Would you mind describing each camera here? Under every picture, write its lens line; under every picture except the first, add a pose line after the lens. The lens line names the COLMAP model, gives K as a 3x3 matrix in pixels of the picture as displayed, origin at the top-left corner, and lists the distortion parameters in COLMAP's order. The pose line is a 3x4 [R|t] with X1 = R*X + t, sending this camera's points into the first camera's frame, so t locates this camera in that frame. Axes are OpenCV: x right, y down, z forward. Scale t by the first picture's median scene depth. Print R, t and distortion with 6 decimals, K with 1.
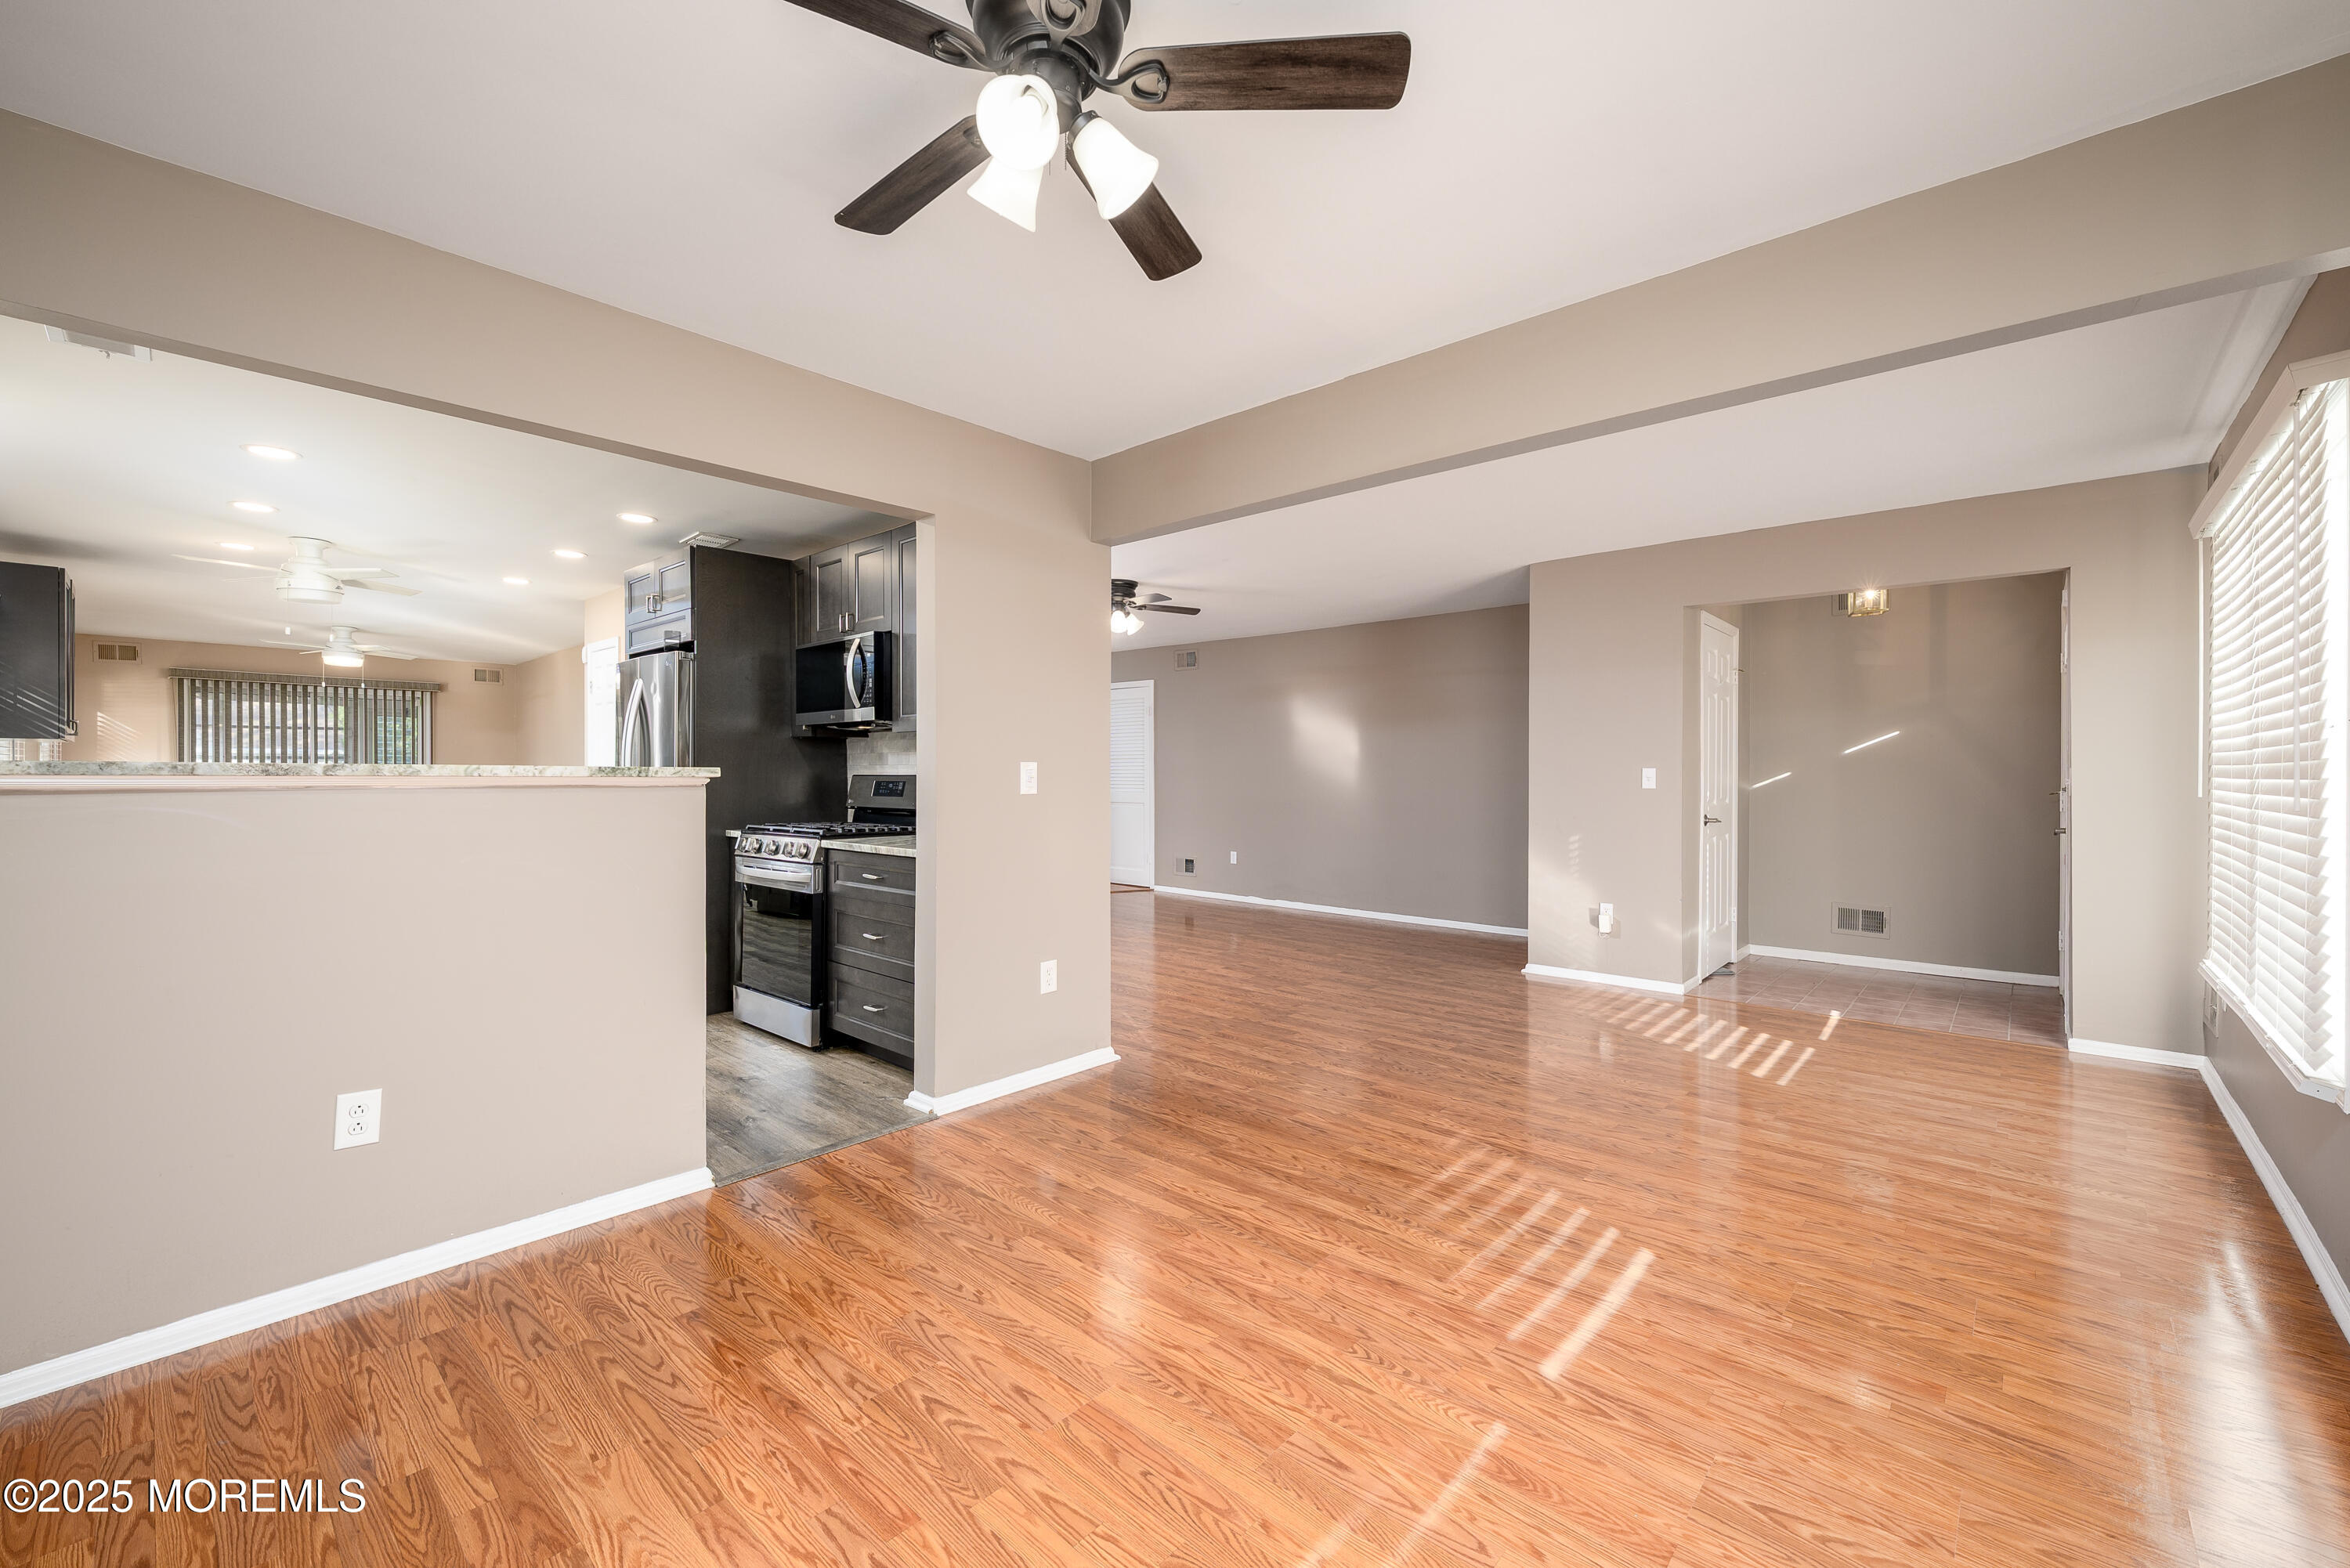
lens RADIAL K [[938.8, 0, 1176.4], [0, 938.8, 701.6], [0, 0, 1]] dist [-0.001151, -0.000090]
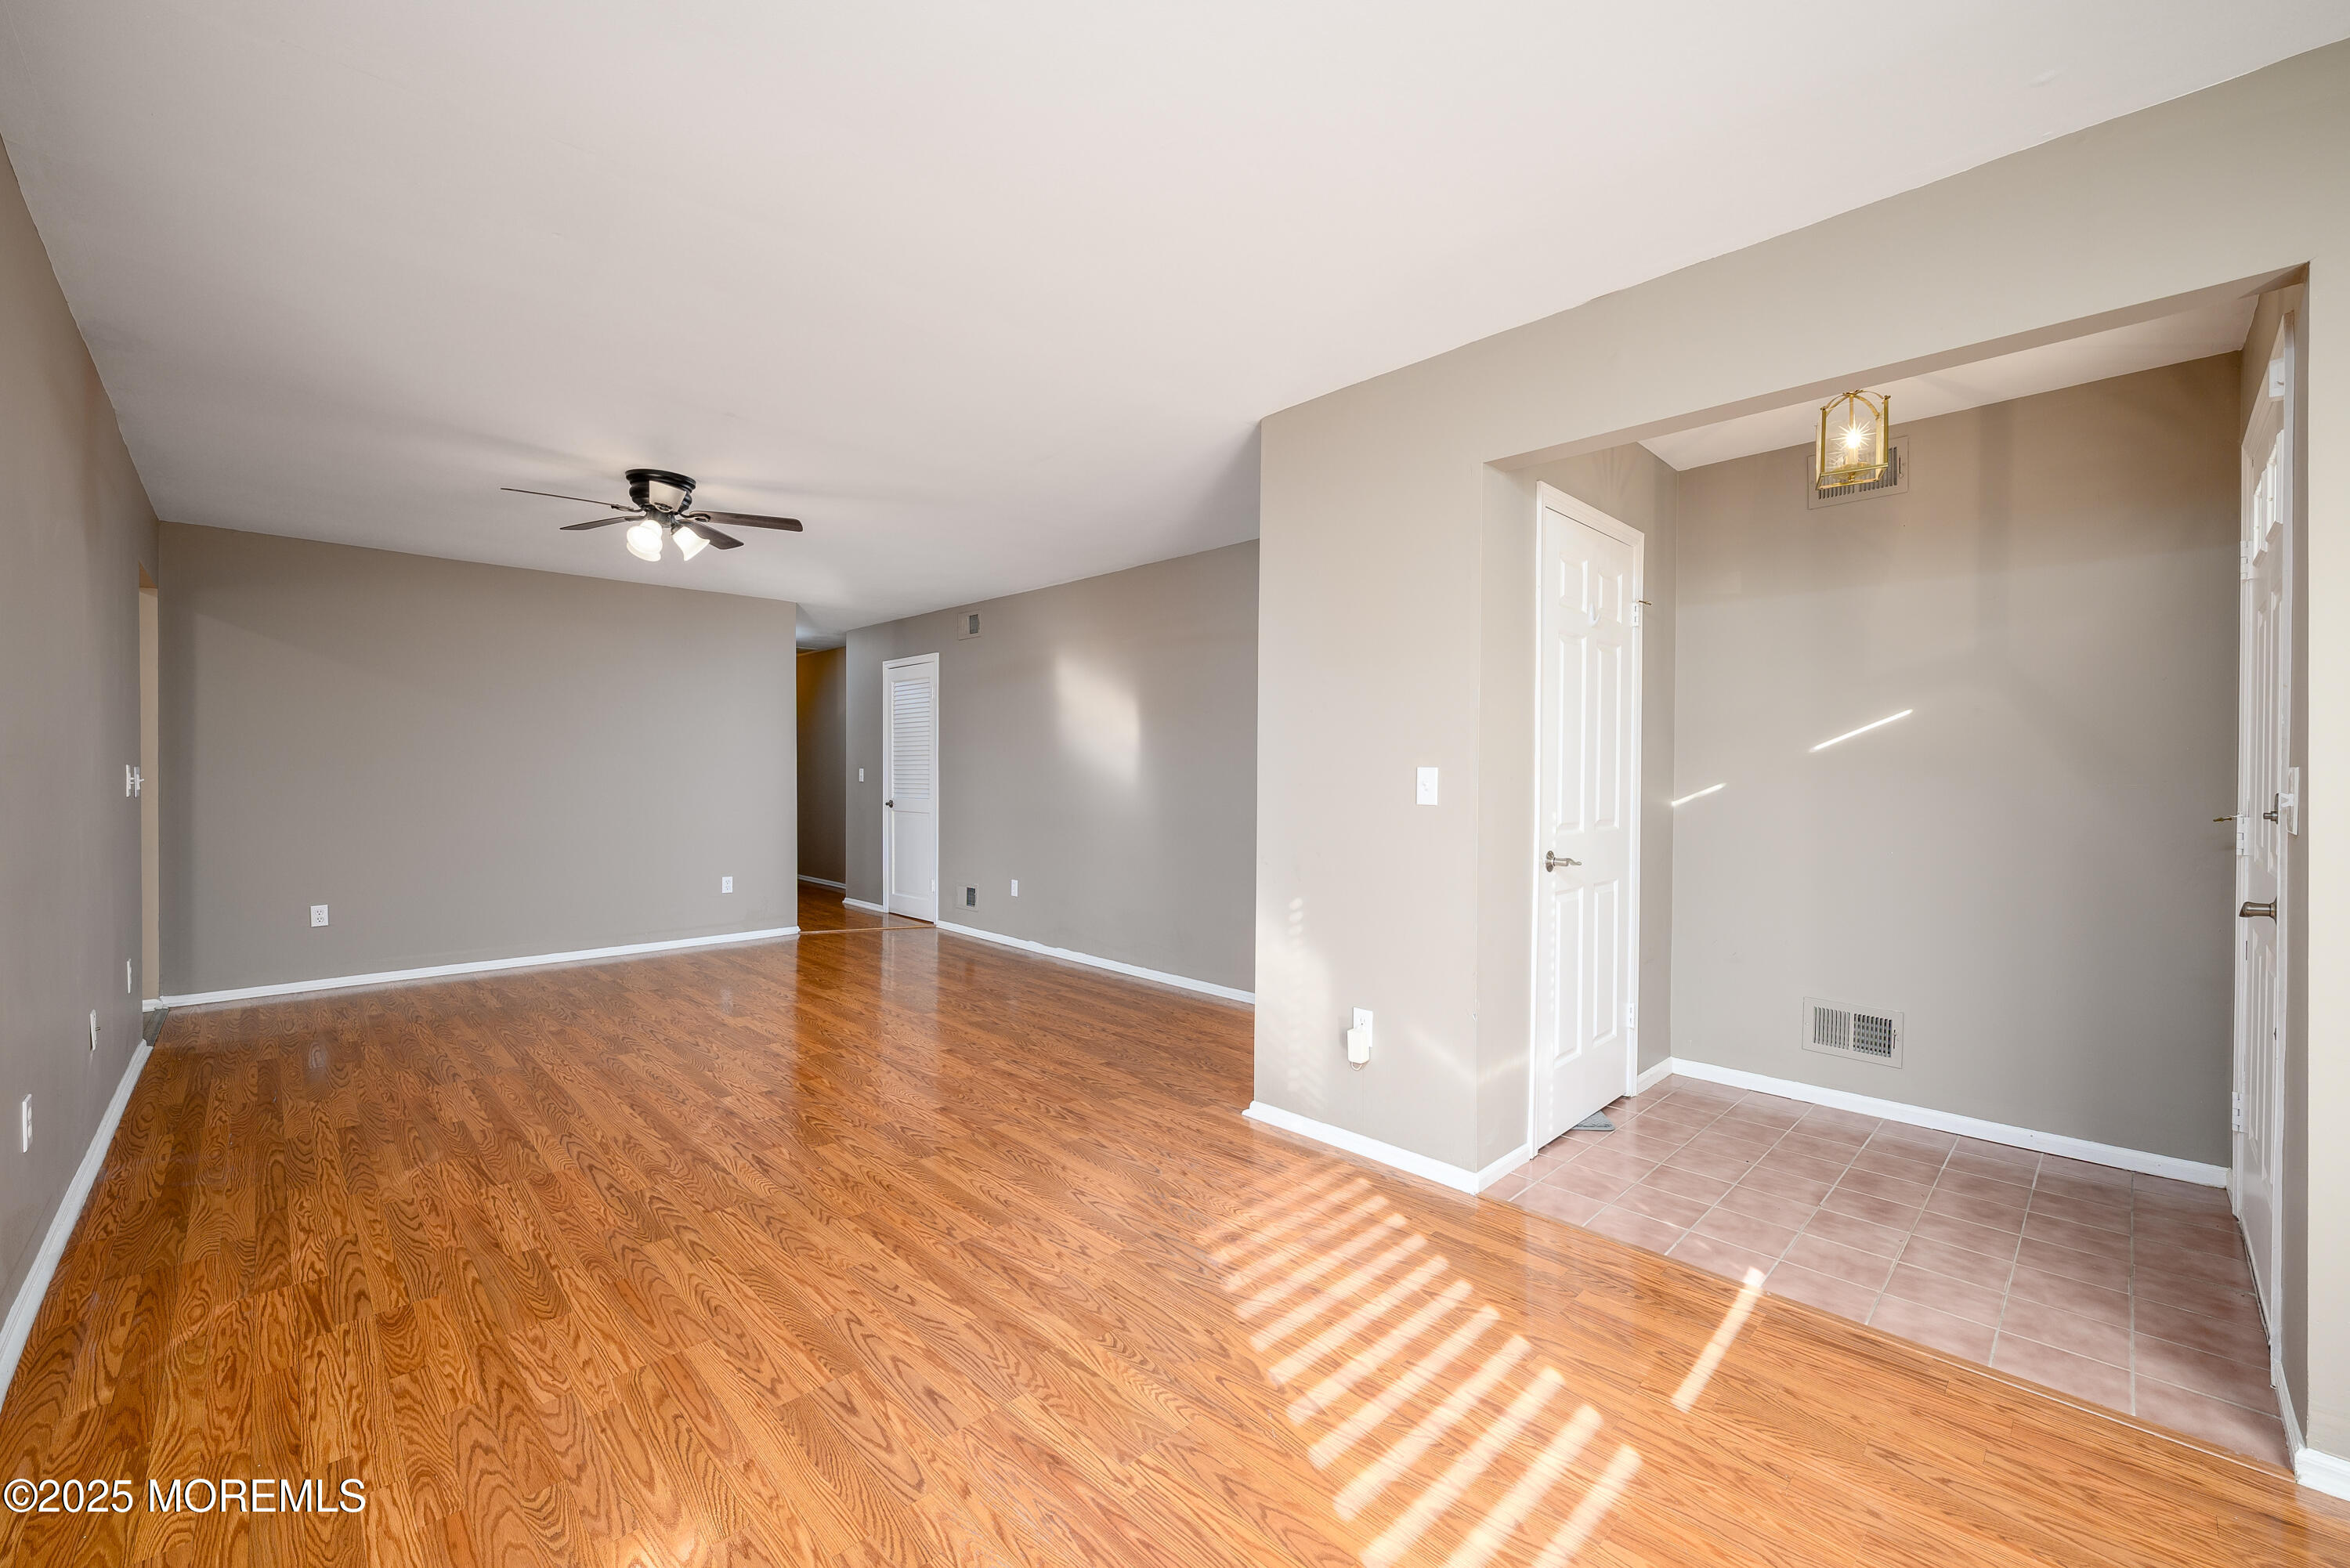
lens RADIAL K [[938.8, 0, 1173.7], [0, 938.8, 777.4], [0, 0, 1]] dist [-0.001151, -0.000090]
pose [[0.998421, 0.004073, -0.056020, 0.823397], [0.000310, 0.996953, 0.078010, 0.074453], [0.056167, -0.077904, 0.995377, 0.990467]]
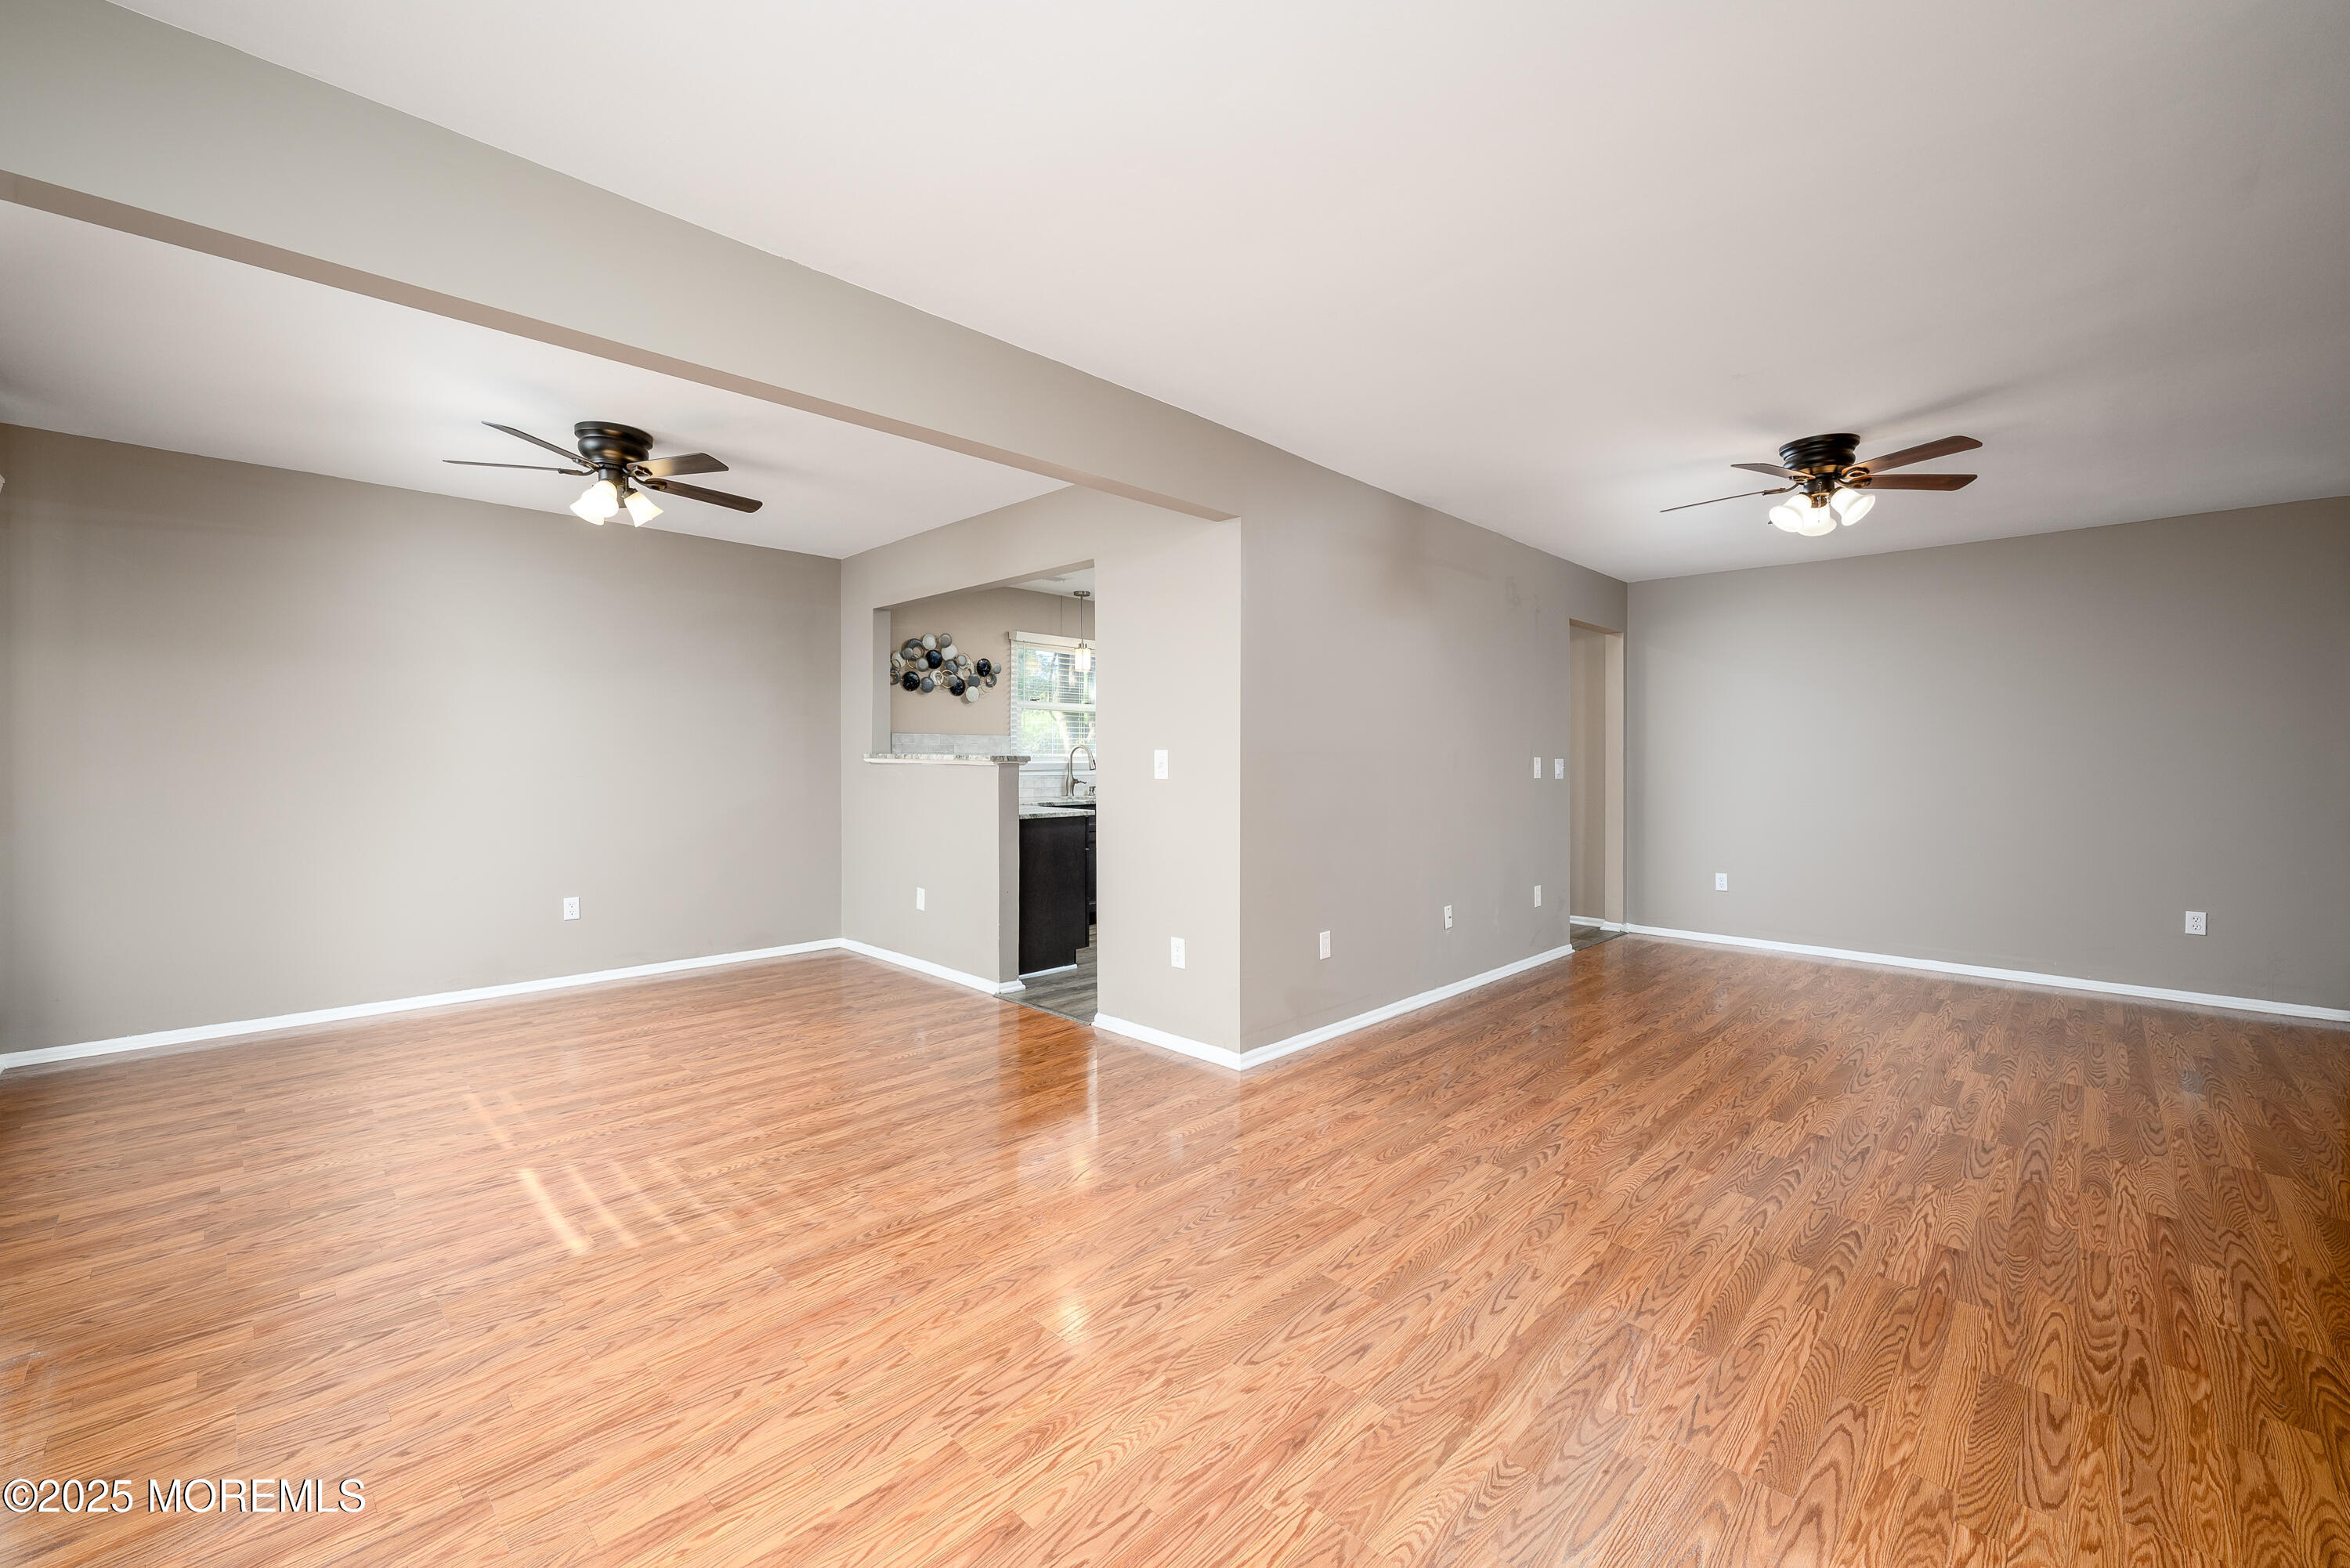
lens RADIAL K [[938.8, 0, 1175.6], [0, 938.8, 759.0], [0, 0, 1]] dist [-0.001151, -0.000090]
pose [[-0.033728, -0.000311, -0.999431, 1.377000], [0.068841, 0.997624, -0.002633, 0.118521], [0.997057, -0.068891, -0.033626, 1.581085]]
